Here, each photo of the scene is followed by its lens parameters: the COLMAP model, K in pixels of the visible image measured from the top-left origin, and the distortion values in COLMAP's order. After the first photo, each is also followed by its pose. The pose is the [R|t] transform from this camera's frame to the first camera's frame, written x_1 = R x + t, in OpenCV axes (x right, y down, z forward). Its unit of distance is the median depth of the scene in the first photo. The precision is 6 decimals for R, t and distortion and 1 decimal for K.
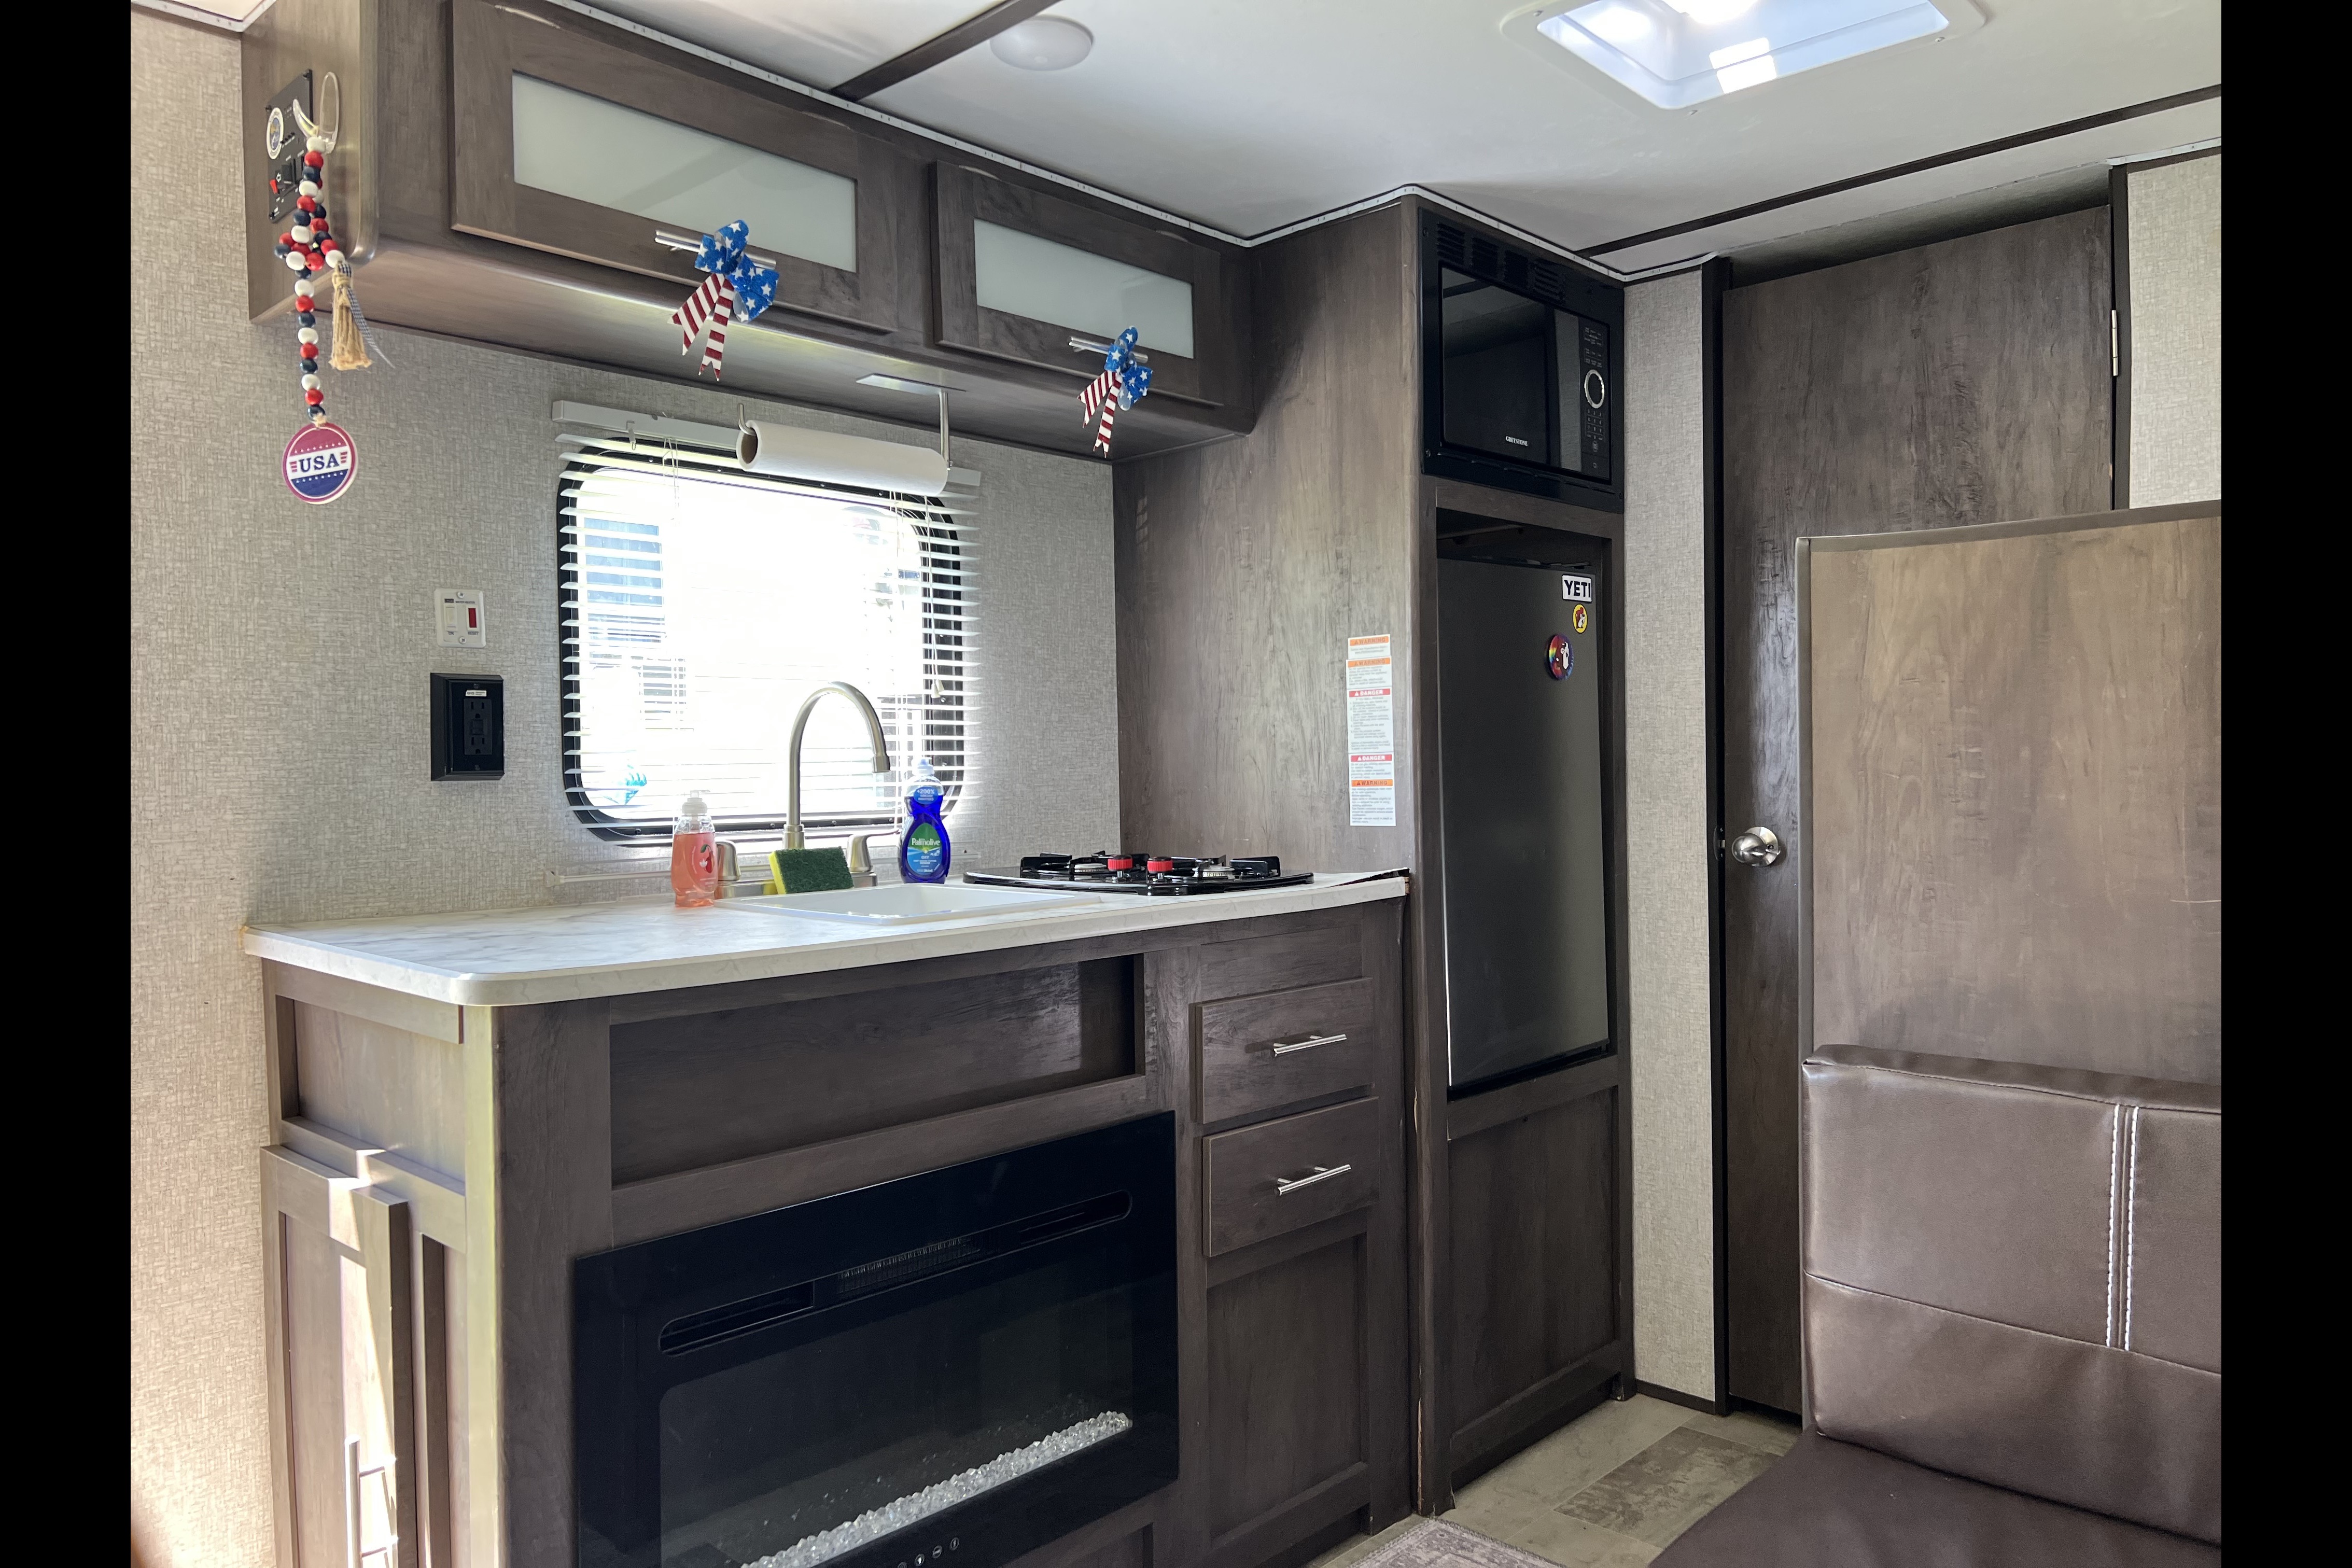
lens RADIAL K [[1574.1, 0, 1178.5], [0, 1574.1, 776.6], [0, 0, 1]] dist [0.083863, -0.101597]
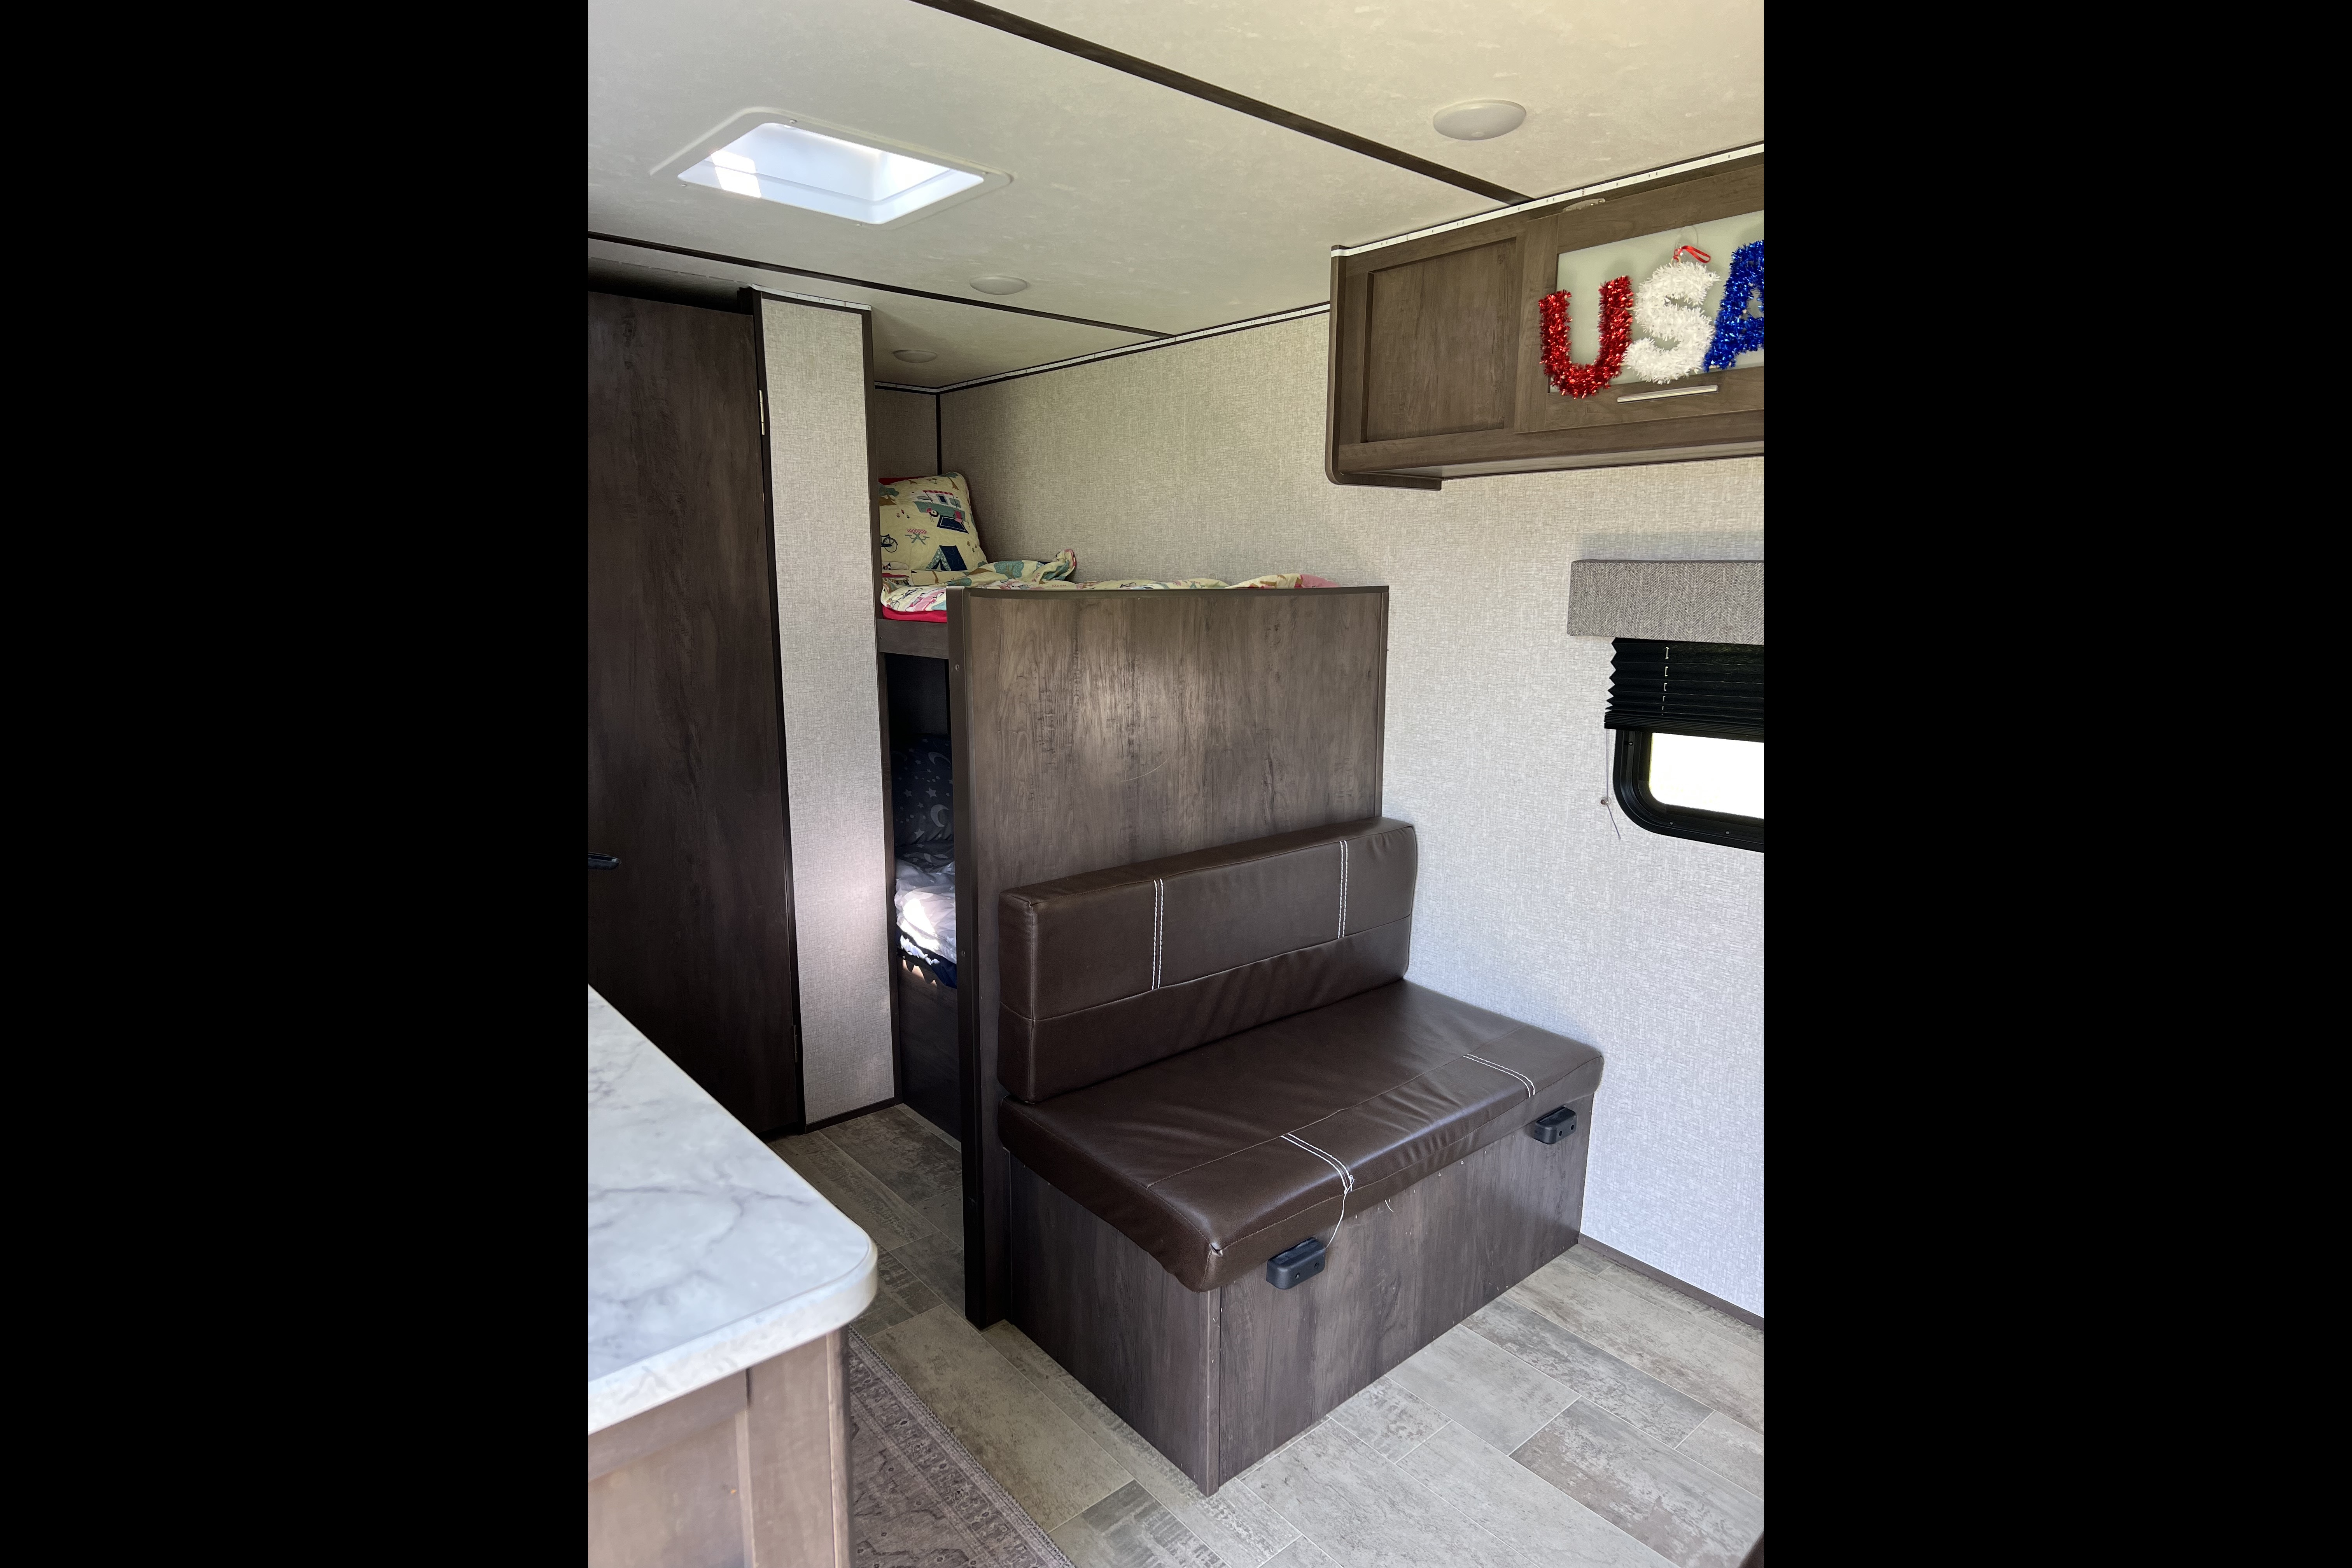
lens RADIAL K [[1185.1, 0, 1169.5], [0, 1185.1, 789.6], [0, 0, 1]] dist [0.046677, -0.050880]
pose [[0.100429, -0.169812, 0.980346, -0.596056], [0.000903, 0.985343, 0.170585, -0.117543], [-0.994944, -0.016246, 0.099110, 0.526806]]
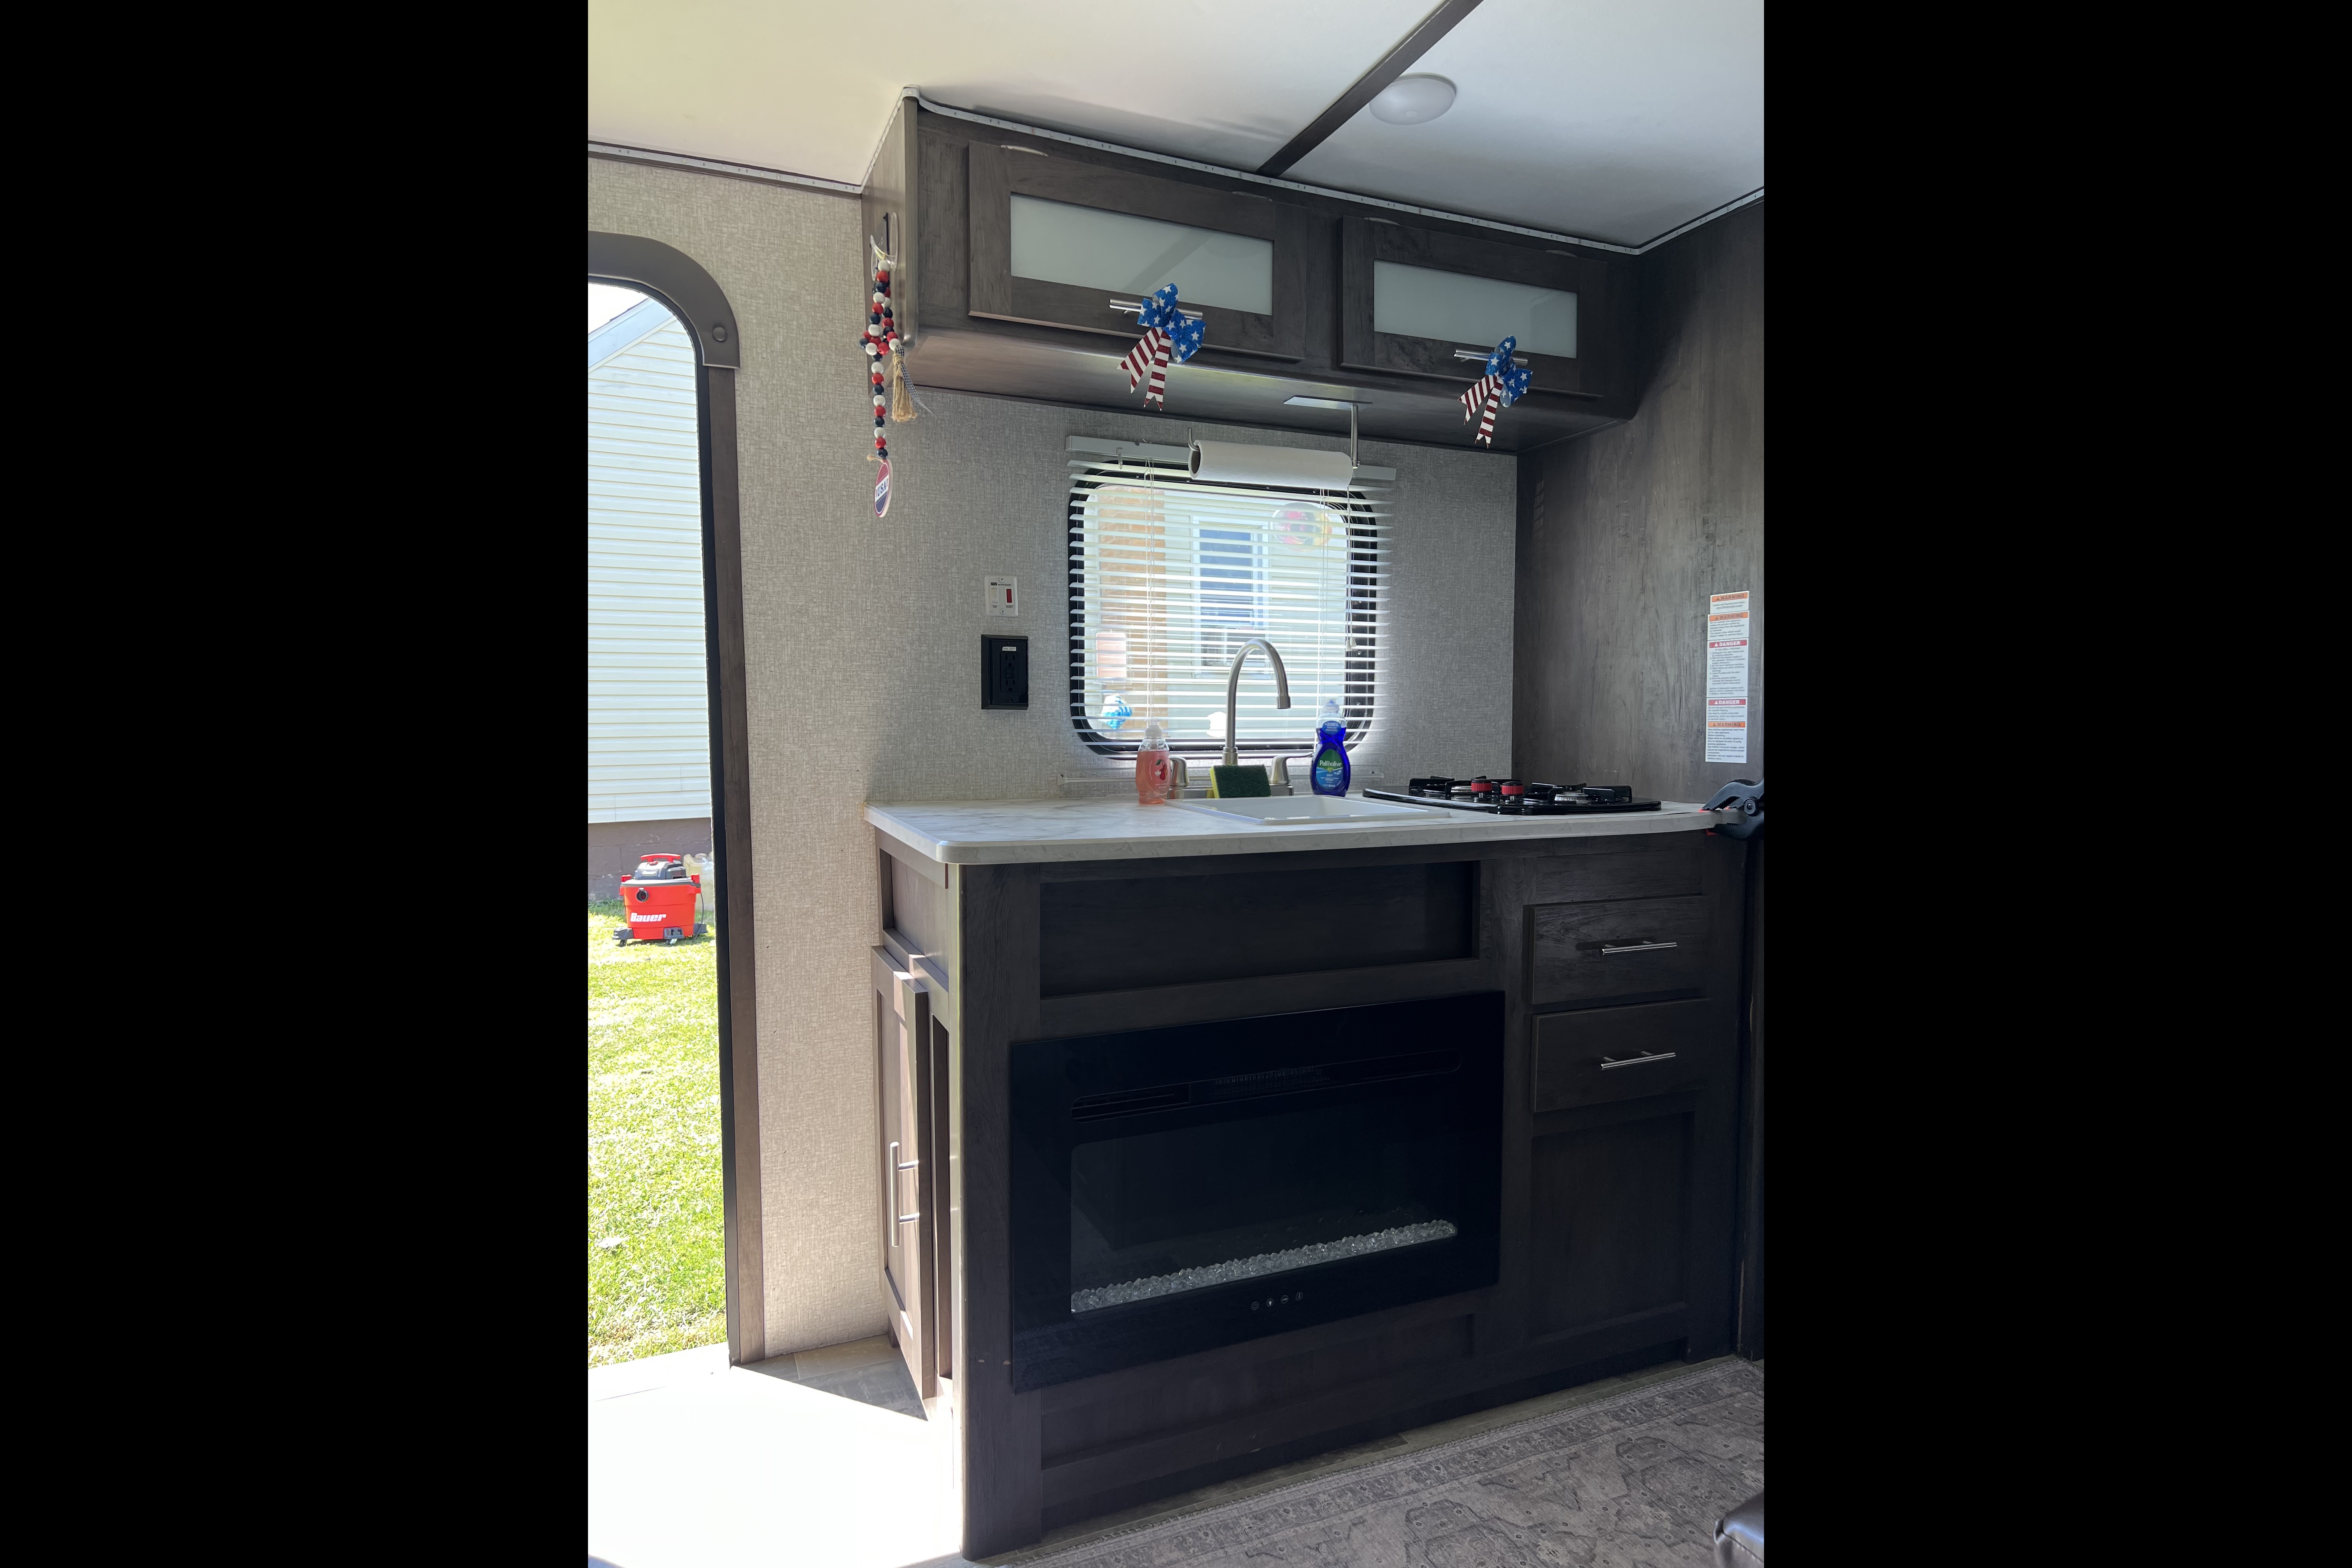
lens RADIAL K [[1185.1, 0, 1169.5], [0, 1185.1, 789.6], [0, 0, 1]] dist [0.046677, -0.050880]
pose [[0.918937, 0.041014, -0.392266, 0.105757], [-0.017425, 0.997829, 0.063509, 0.003688], [0.394020, -0.051525, 0.917657, 0.063960]]
